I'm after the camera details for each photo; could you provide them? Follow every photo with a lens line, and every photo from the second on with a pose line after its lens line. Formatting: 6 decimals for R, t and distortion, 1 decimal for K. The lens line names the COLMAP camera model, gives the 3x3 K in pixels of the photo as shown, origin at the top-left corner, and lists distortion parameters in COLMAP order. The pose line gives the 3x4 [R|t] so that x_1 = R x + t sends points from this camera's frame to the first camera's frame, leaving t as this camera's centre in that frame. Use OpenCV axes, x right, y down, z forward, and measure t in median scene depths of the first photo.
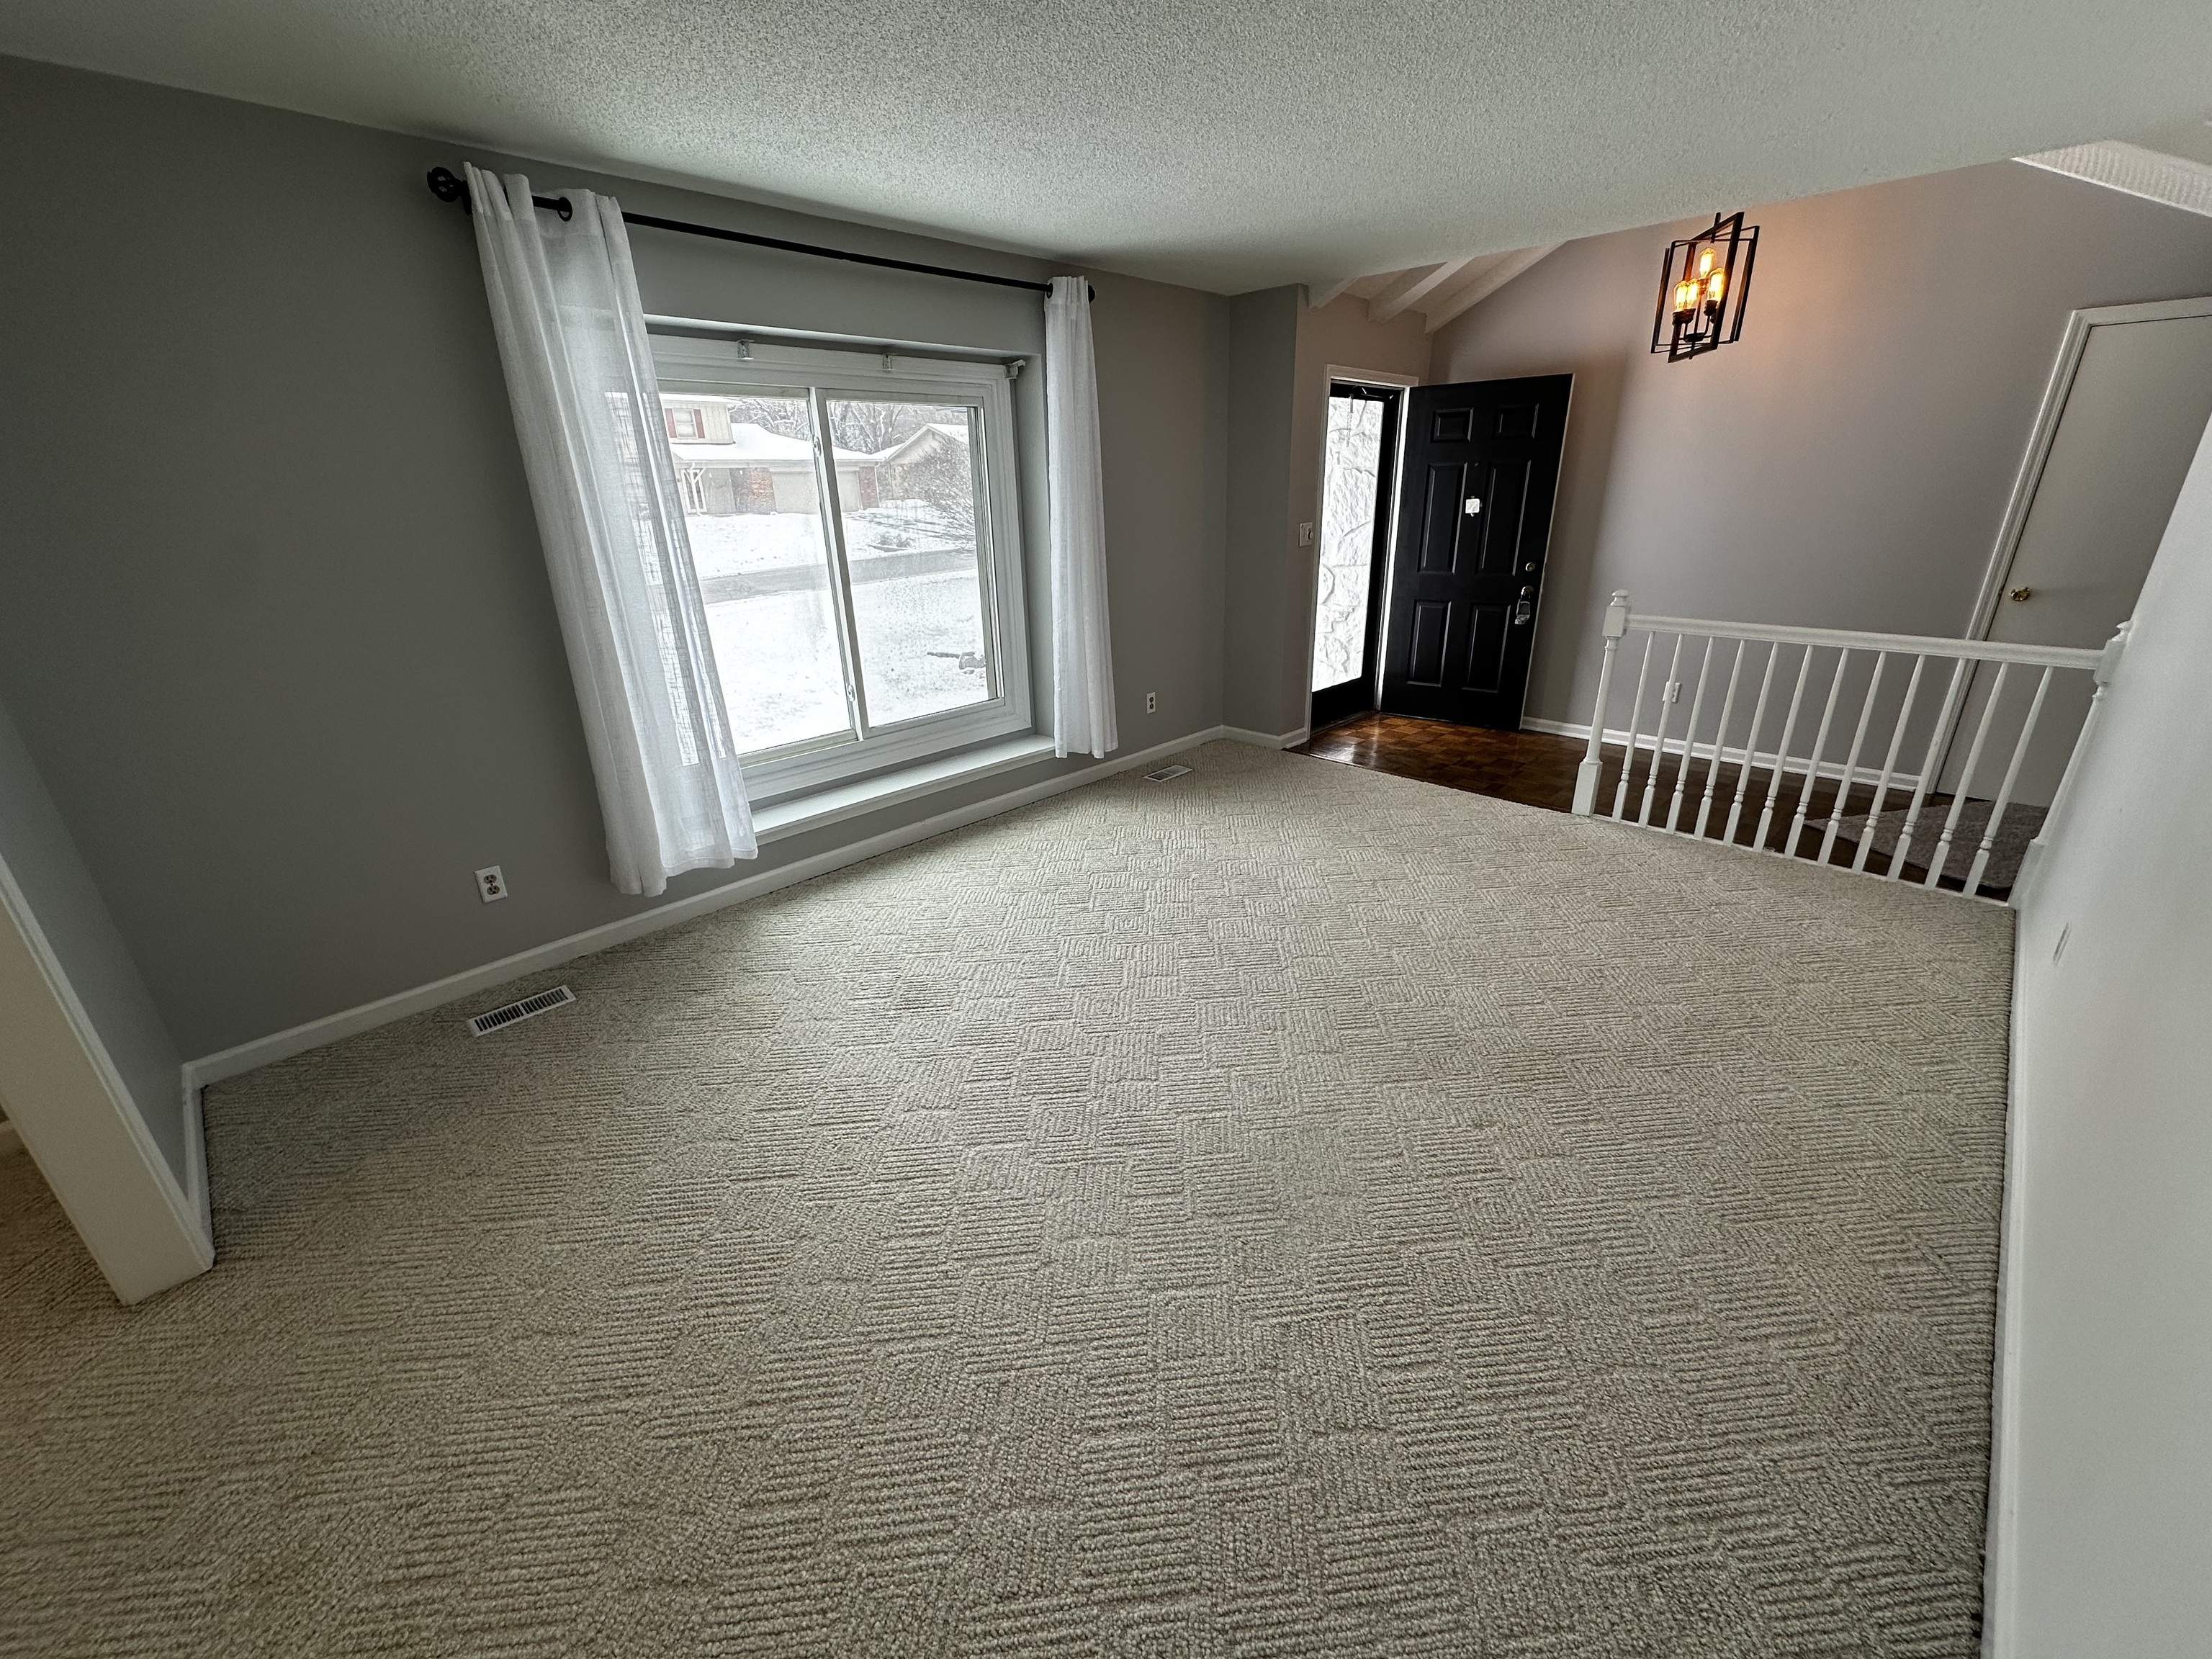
lens RADIAL K [[878.7, 0, 1106.0], [0, 878.7, 829.5], [0, 0, 1]] dist [-0.002415, 0.000109]
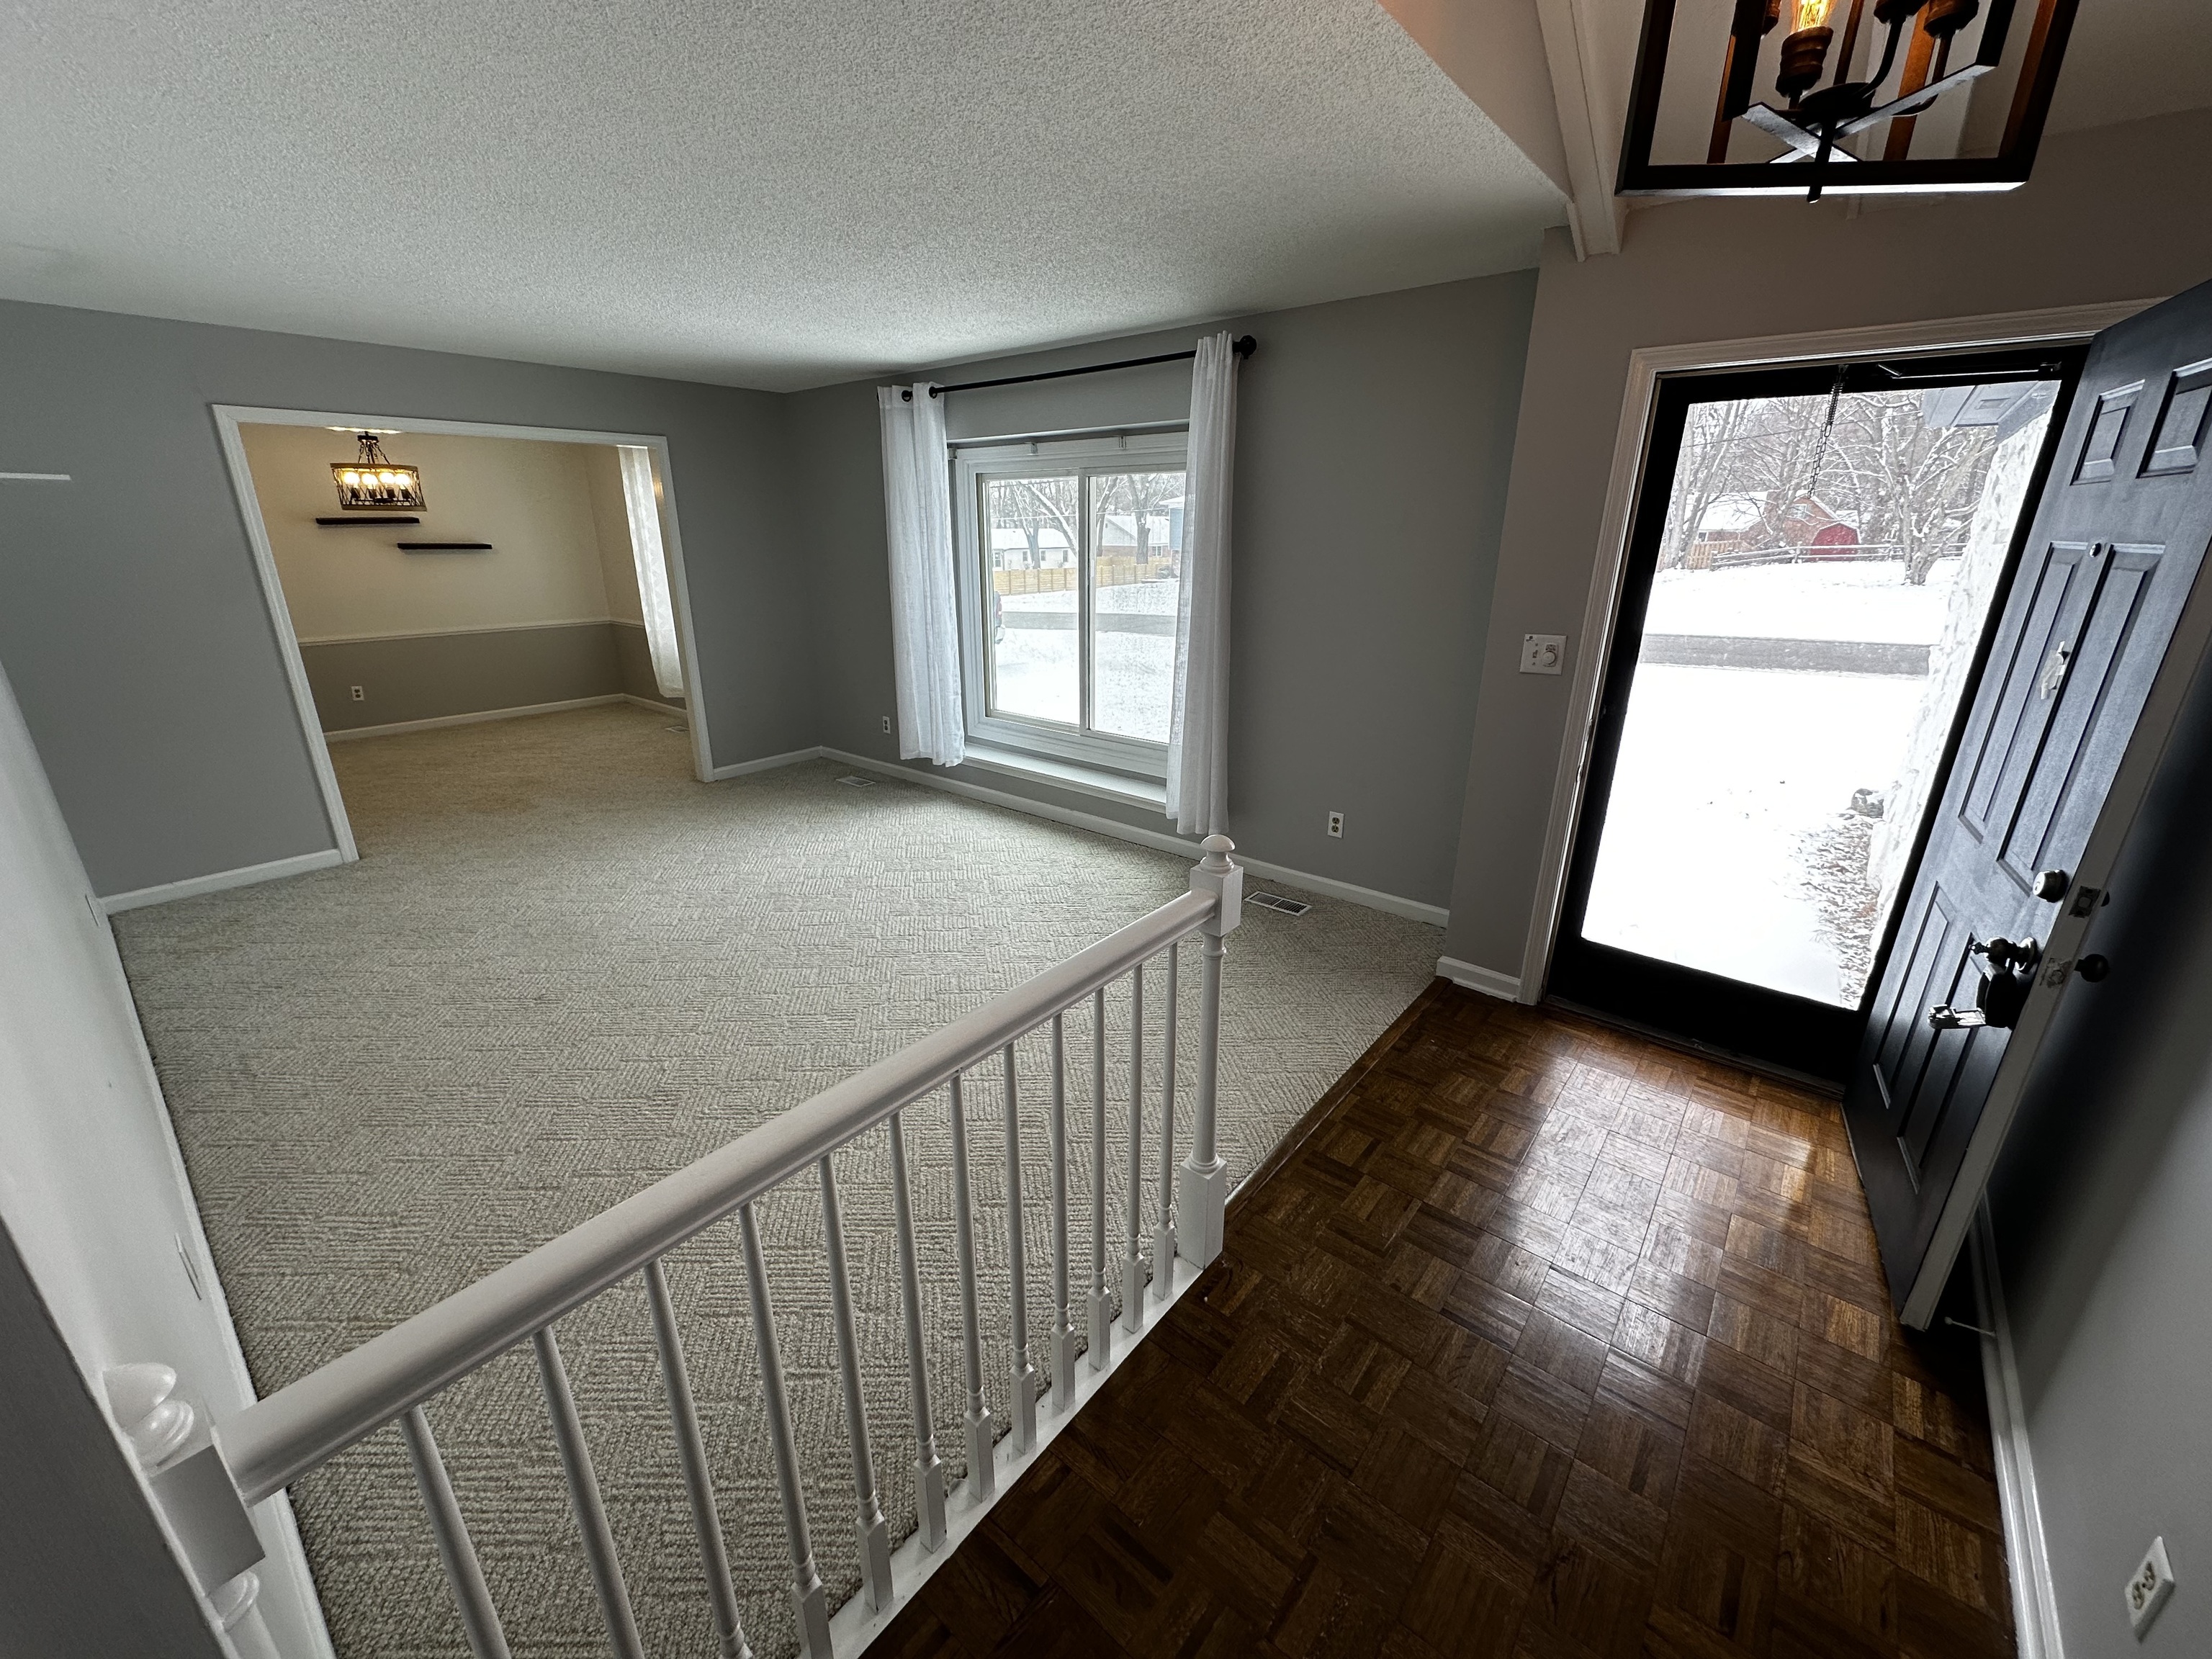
lens RADIAL K [[878.7, 0, 1106.0], [0, 878.7, 829.5], [0, 0, 1]] dist [-0.002415, 0.000109]
pose [[0.086297, 0.348121, -0.933469, 0.930775], [-0.371420, 0.880658, 0.294090, -0.357095], [0.924446, 0.321330, 0.205297, 0.785742]]
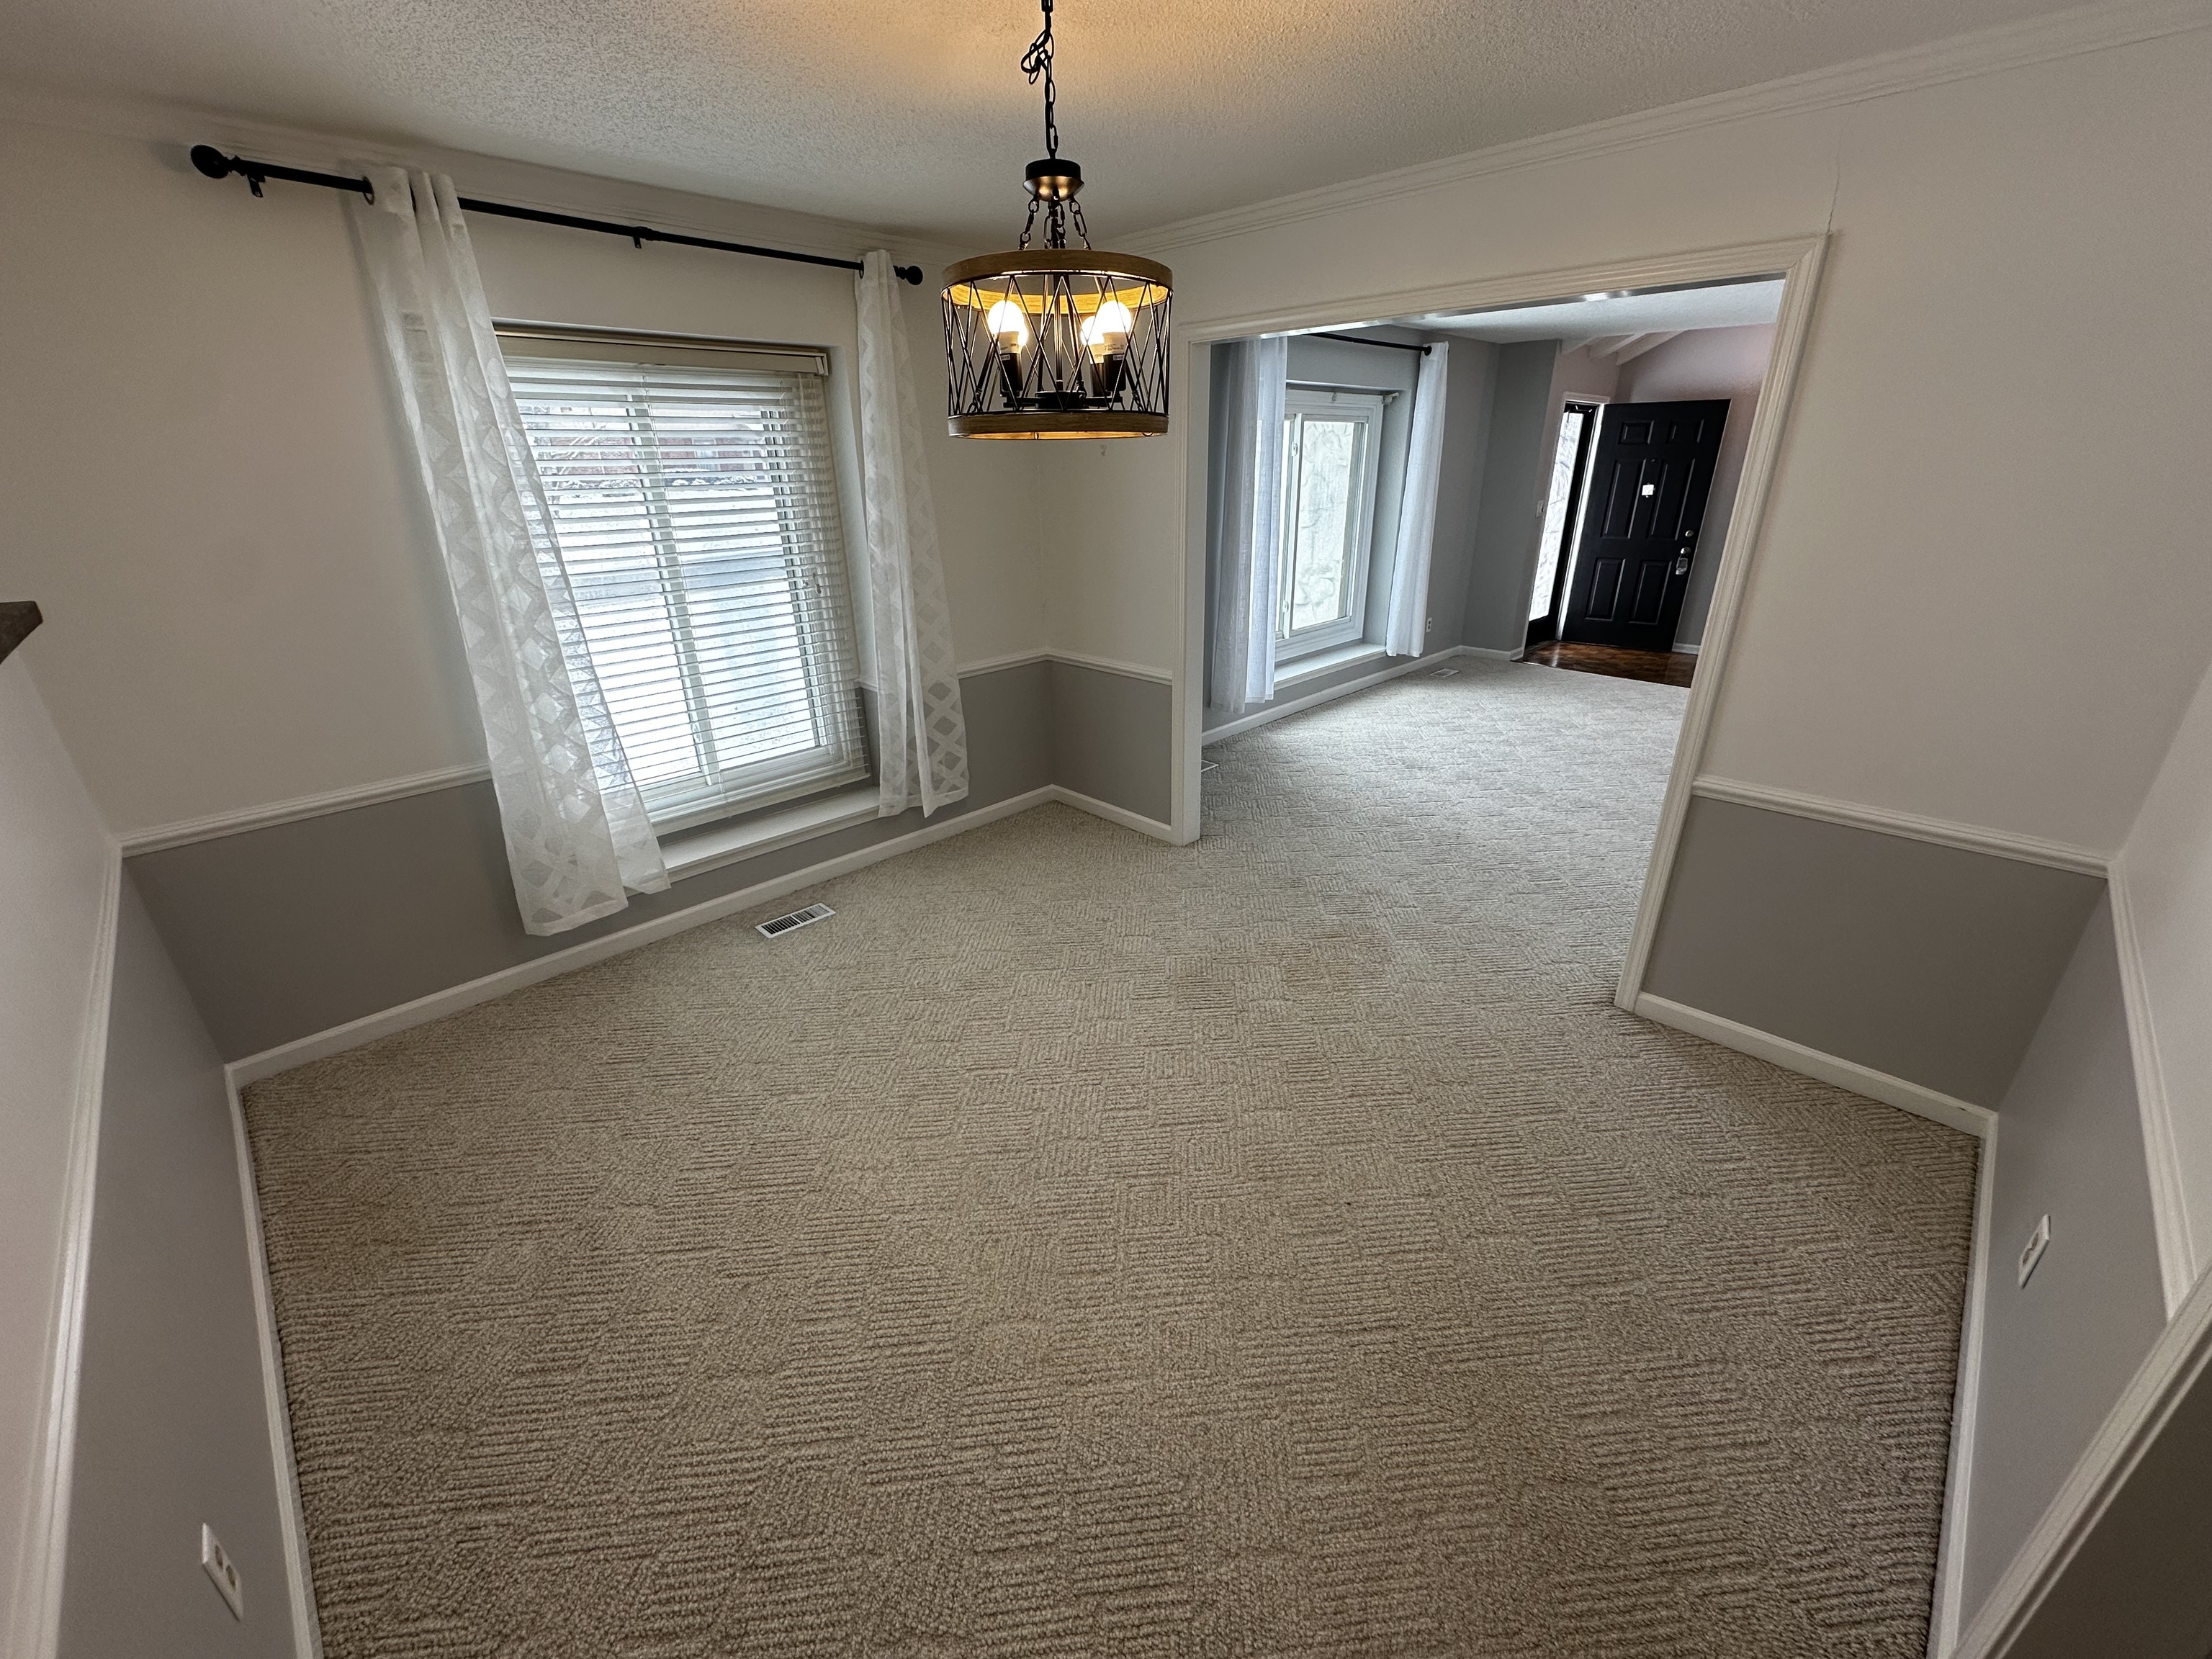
lens RADIAL K [[878.7, 0, 1106.0], [0, 878.7, 829.5], [0, 0, 1]] dist [-0.002415, 0.000109]
pose [[0.999940, 0.010943, -0.001085, -0.572147], [-0.010913, 0.999626, 0.025073, 0.194894], [0.001359, -0.025060, 0.999685, -0.546672]]
